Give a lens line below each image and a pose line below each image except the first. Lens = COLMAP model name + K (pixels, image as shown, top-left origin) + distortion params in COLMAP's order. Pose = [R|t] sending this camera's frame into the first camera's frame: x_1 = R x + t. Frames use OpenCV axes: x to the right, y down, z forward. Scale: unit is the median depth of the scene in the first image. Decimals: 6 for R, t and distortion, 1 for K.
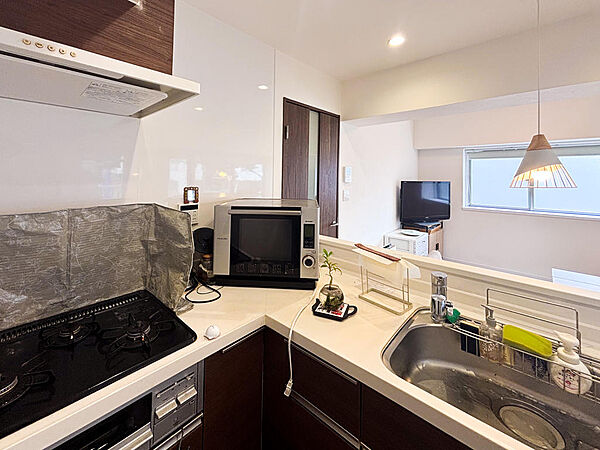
lens RADIAL K [[253.8, 0, 297.4], [0, 253.8, 171.2], [0, 0, 1]] dist [0.010711, 0.000000]
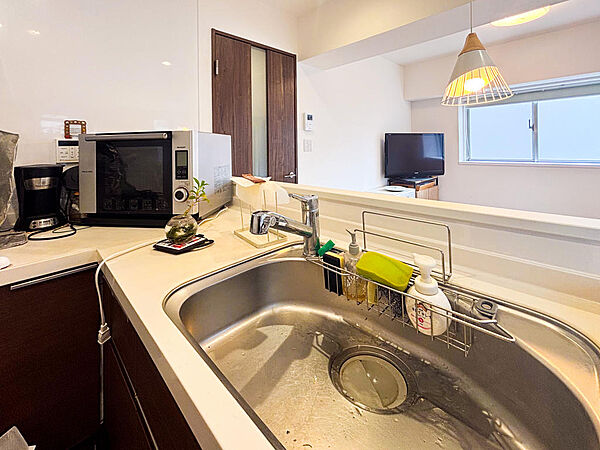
lens RADIAL K [[261.5, 0, 300.1], [0, 261.5, 145.9], [0, 0, 1]] dist [0.003561, 0.000272]
pose [[0.998004, -0.031010, -0.055012, 0.474661], [0.031800, 0.999403, 0.013528, 0.190107], [0.054560, -0.015251, 0.998394, 0.156066]]
